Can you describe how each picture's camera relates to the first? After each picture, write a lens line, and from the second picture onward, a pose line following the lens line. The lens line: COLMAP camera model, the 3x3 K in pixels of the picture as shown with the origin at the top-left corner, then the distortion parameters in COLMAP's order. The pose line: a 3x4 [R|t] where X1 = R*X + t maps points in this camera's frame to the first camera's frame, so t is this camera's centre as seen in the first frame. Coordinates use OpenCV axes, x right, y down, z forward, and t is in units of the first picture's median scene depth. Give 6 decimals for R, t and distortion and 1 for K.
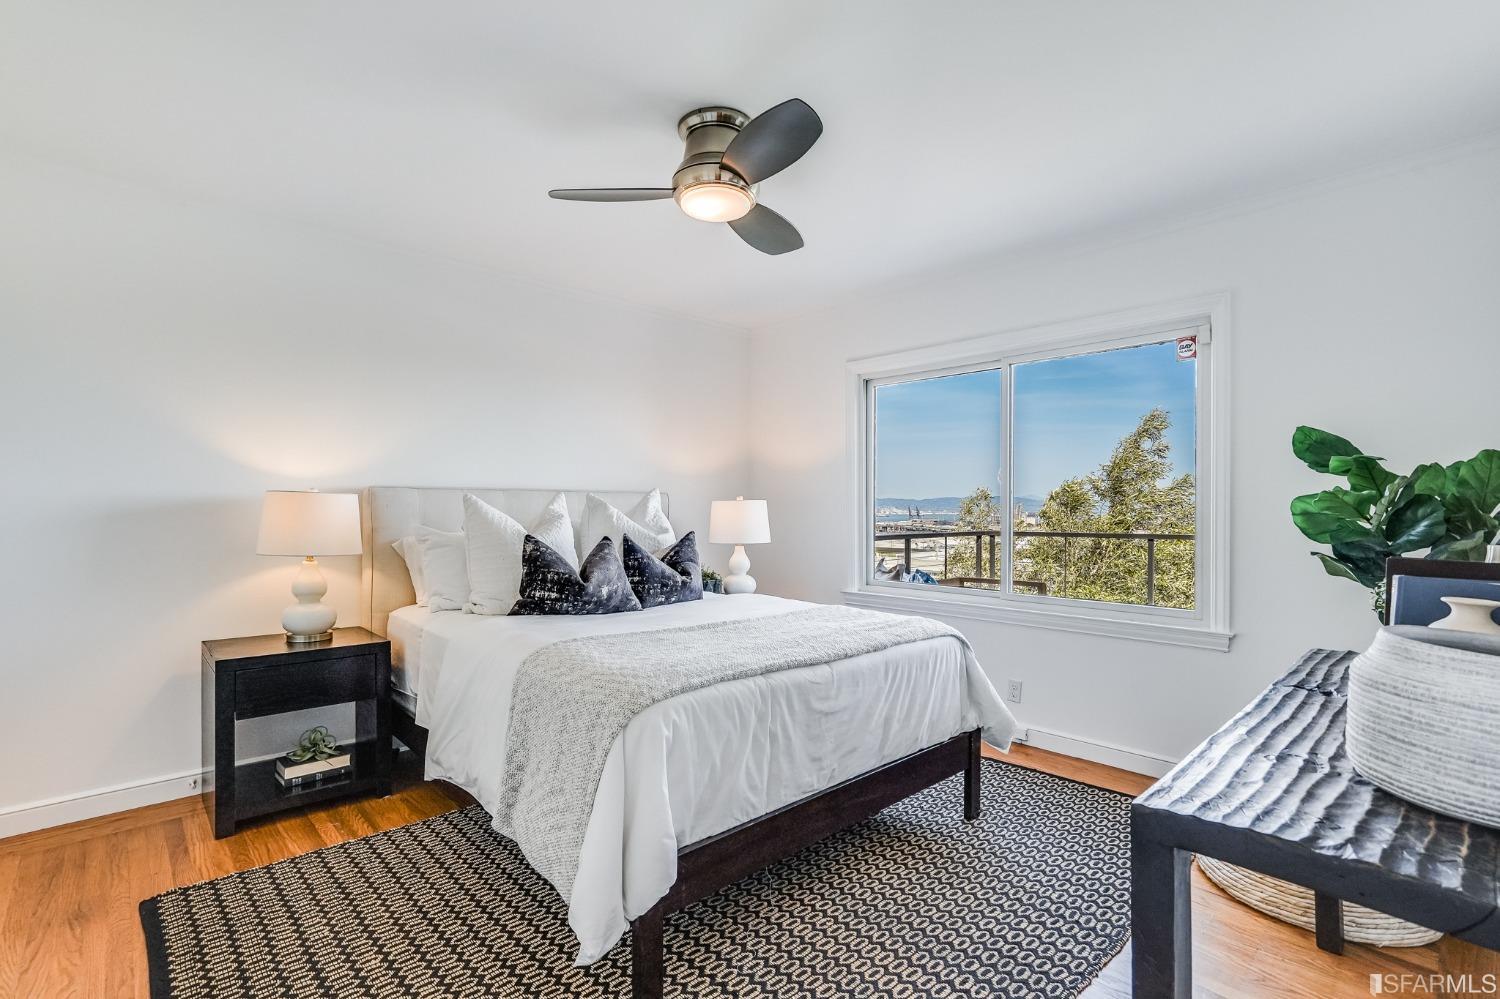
lens RADIAL K [[690.9, 0, 750.6], [0, 690.9, 501.1], [0, 0, 1]] dist [-0.000161, -0.000044]
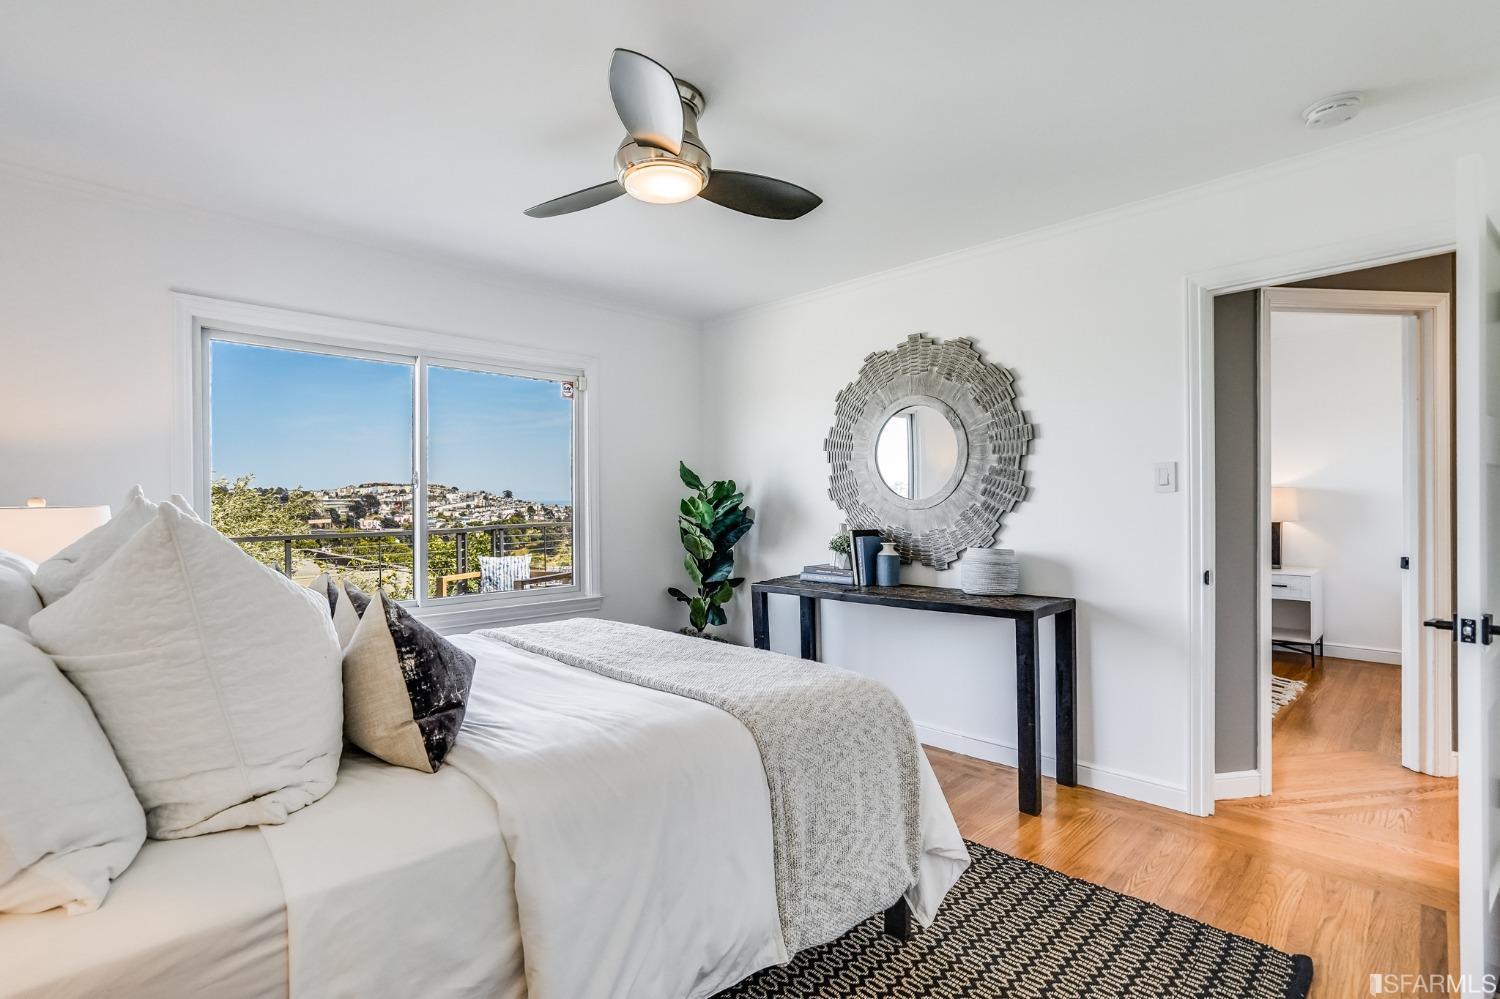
lens RADIAL K [[690.9, 0, 750.5], [0, 690.9, 497.9], [0, 0, 1]] dist [-0.000161, -0.000044]
pose [[-0.018873, -0.004556, 0.999812, -0.733730], [0.000650, 0.999989, 0.004569, -0.014580], [-0.999822, 0.000736, -0.018870, 0.661531]]
